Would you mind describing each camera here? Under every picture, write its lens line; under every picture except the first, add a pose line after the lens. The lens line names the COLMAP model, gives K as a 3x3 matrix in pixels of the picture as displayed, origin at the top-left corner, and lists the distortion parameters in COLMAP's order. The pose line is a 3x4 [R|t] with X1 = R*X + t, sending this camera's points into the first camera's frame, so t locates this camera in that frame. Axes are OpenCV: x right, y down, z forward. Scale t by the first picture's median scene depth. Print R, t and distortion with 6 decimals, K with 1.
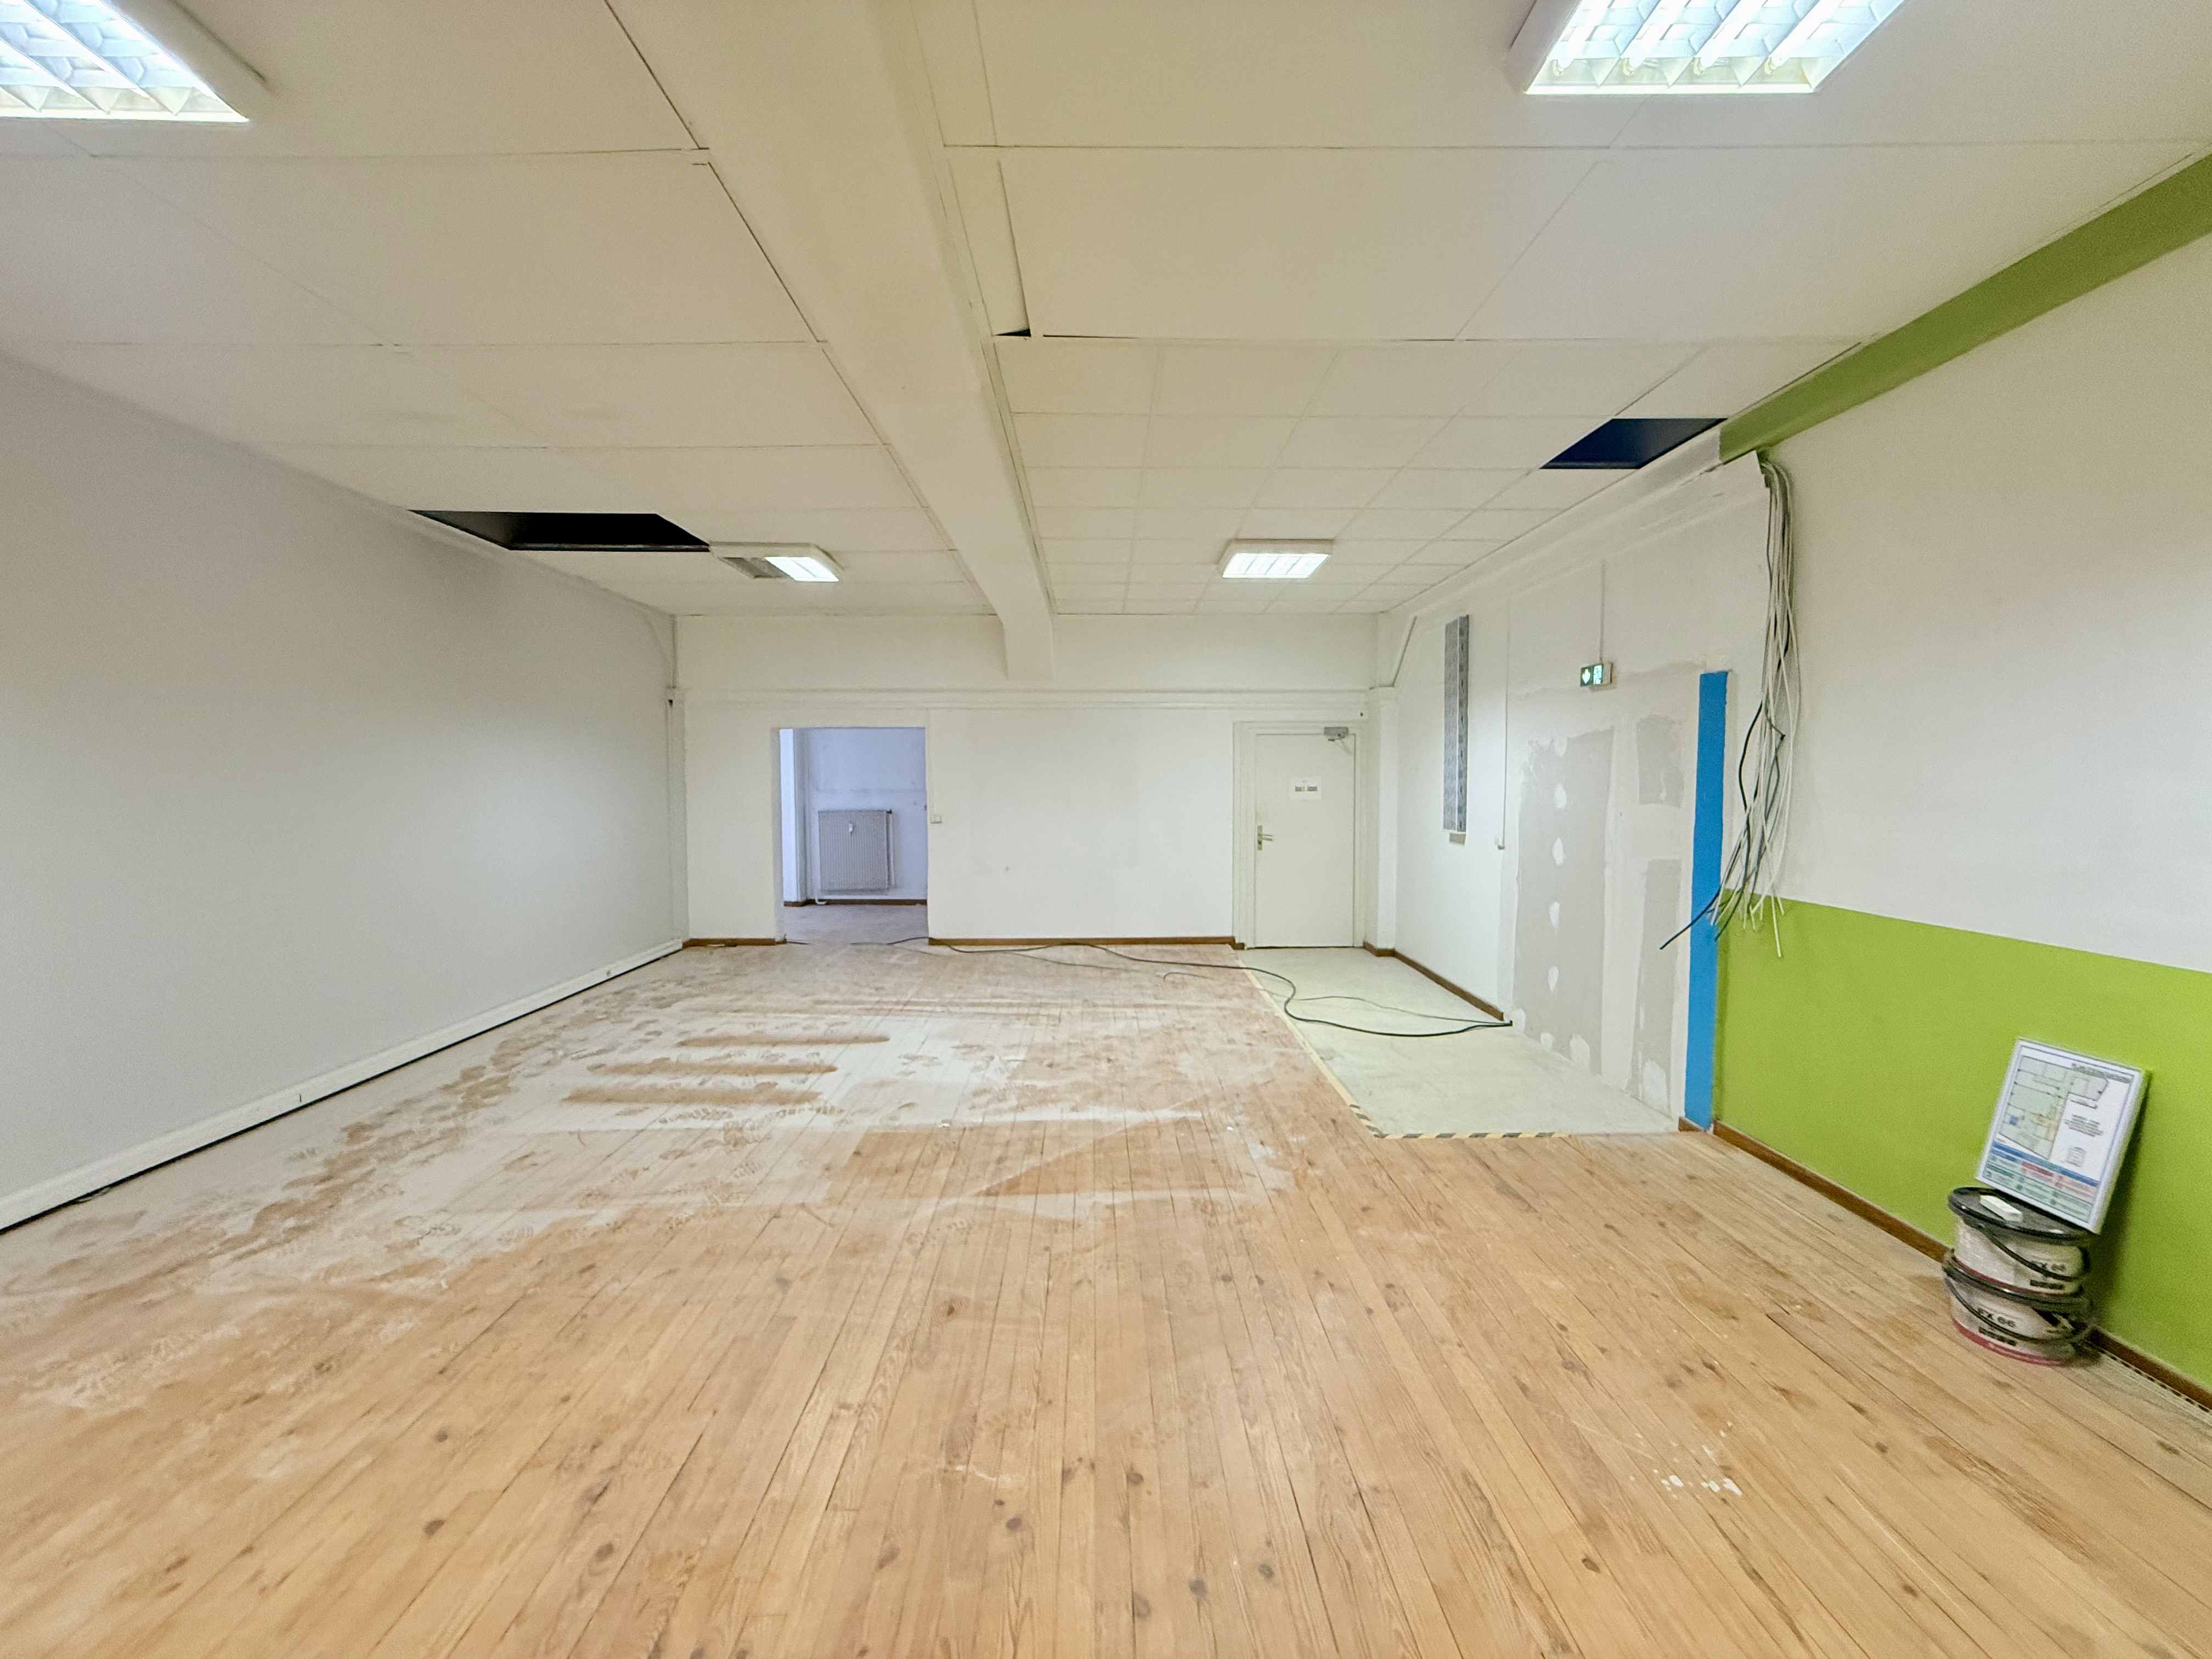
lens RADIAL K [[876.7, 0, 1102.0], [0, 876.7, 828.9], [0, 0, 1]] dist [-0.000108, -0.000194]
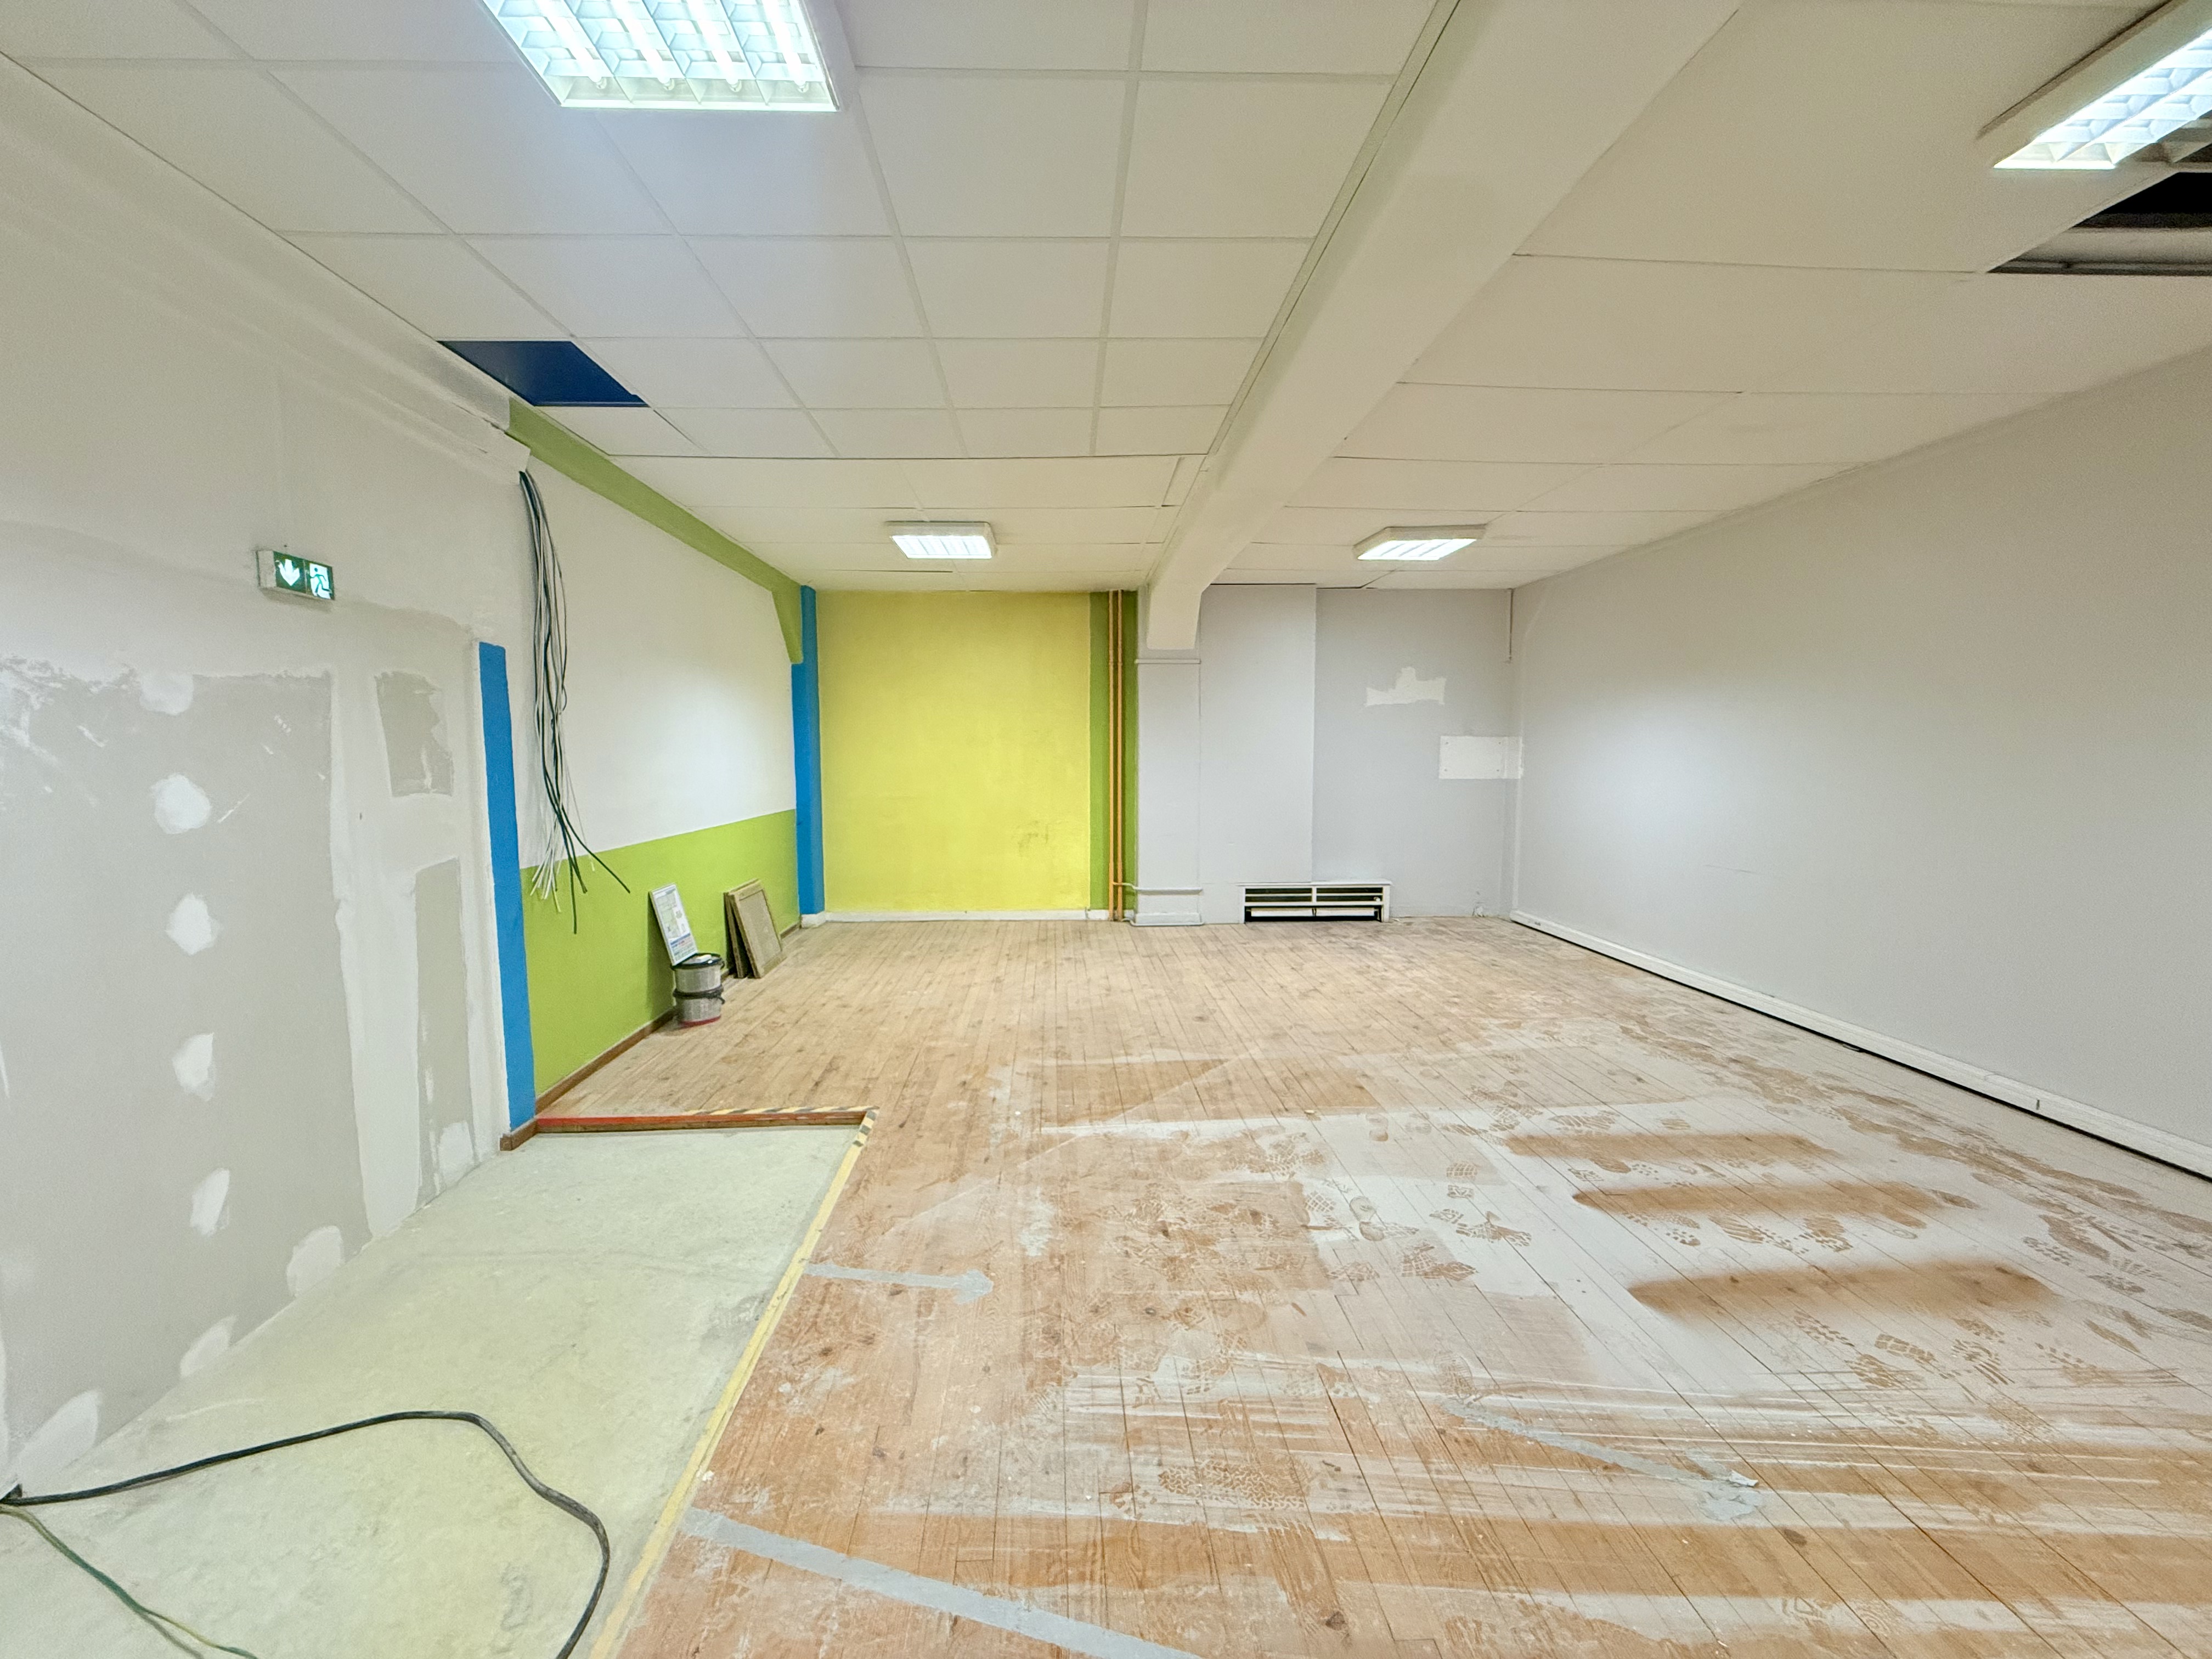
lens RADIAL K [[876.7, 0, 1101.8], [0, 876.7, 833.0], [0, 0, 1]] dist [-0.000108, -0.000194]
pose [[-0.998893, 0.009847, -0.045997, 0.087948], [0.002821, 0.988622, 0.150394, -0.107573], [0.046954, 0.150097, -0.987556, 1.792026]]
